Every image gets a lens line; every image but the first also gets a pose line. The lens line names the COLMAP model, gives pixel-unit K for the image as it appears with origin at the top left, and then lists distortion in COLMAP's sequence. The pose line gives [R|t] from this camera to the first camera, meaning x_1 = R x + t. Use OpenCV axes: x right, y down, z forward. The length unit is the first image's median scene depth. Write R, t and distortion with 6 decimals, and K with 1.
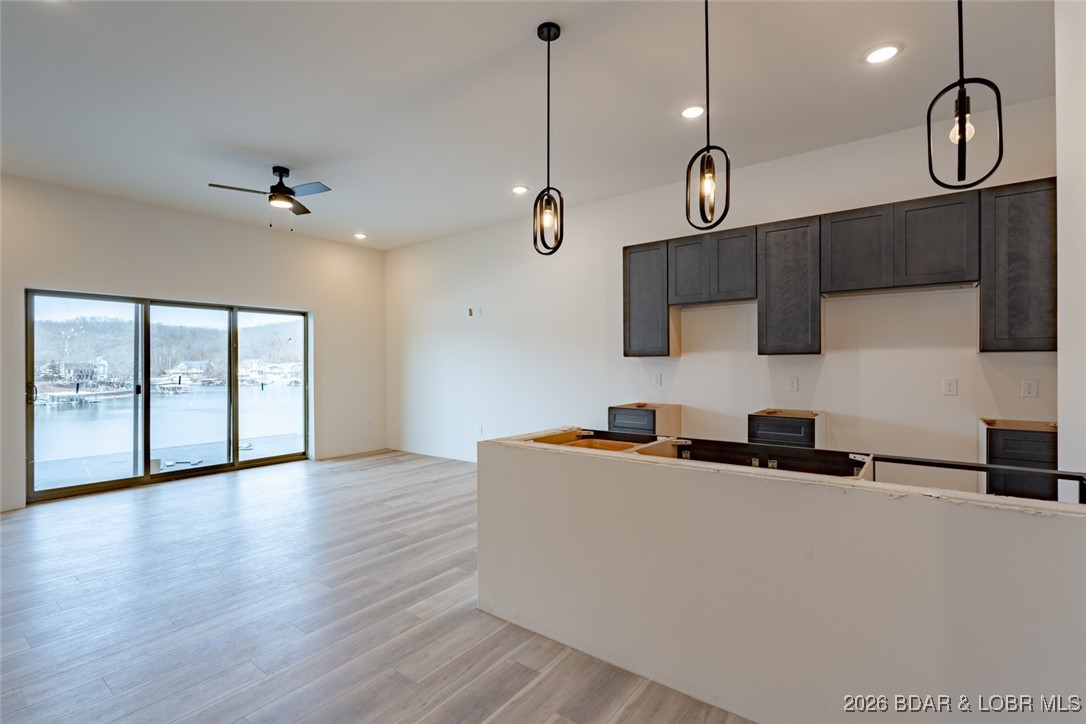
lens RADIAL K [[500.4, 0, 545.0], [0, 500.4, 361.9], [0, 0, 1]] dist [-0.002772, -0.000338]
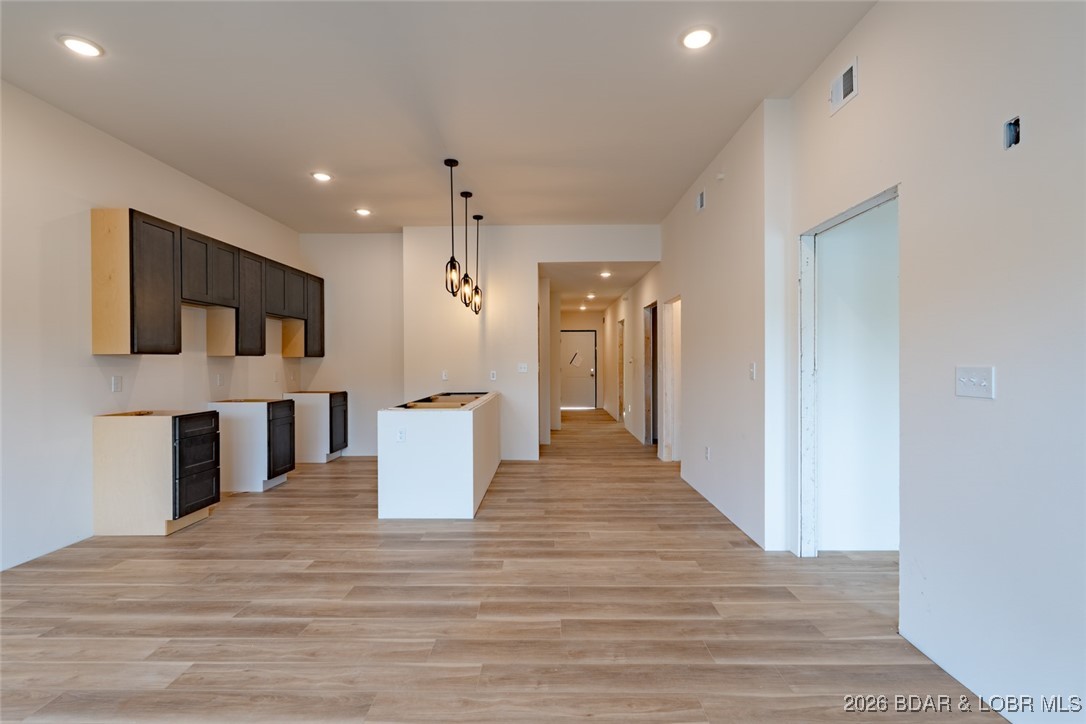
lens RADIAL K [[500.4, 0, 545.0], [0, 500.4, 361.9], [0, 0, 1]] dist [-0.002772, -0.000338]
pose [[-0.591004, 0.006259, 0.806644, -0.766821], [0.008438, 0.999963, -0.001576, 0.006698], [-0.806625, 0.005875, -0.591035, 0.877115]]
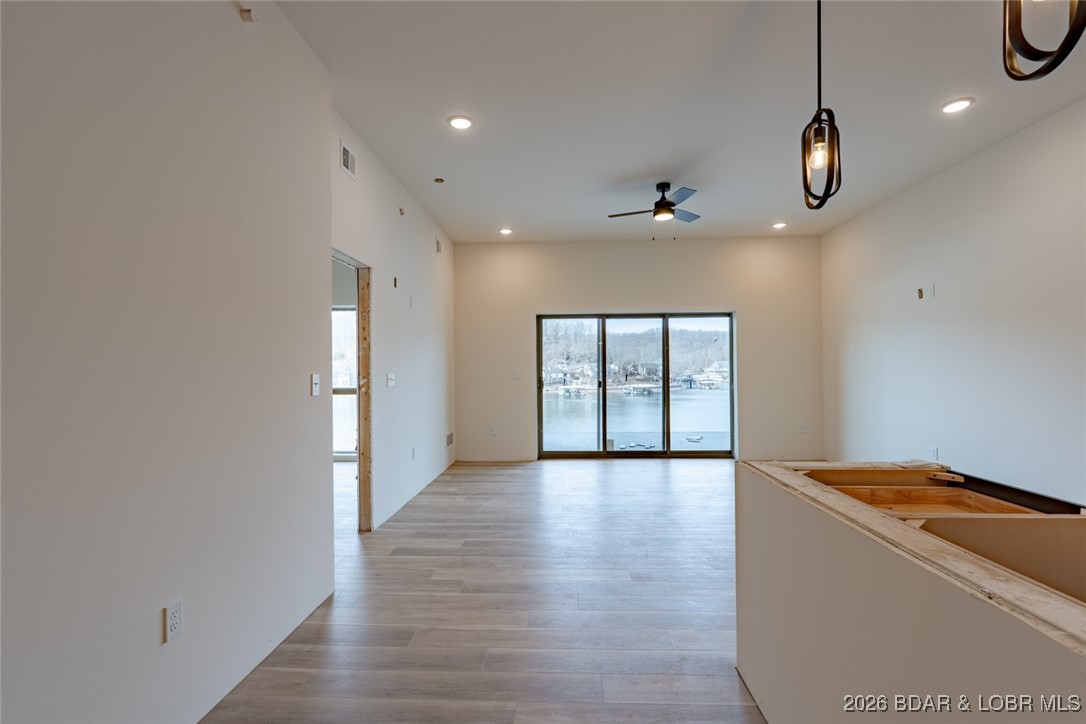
lens RADIAL K [[500.4, 0, 545.0], [0, 500.4, 361.9], [0, 0, 1]] dist [-0.002772, -0.000338]
pose [[0.560985, -0.007625, -0.827791, 0.186269], [0.009361, 0.999952, -0.002867, -0.000954], [0.827773, -0.006140, 0.561029, 0.148948]]
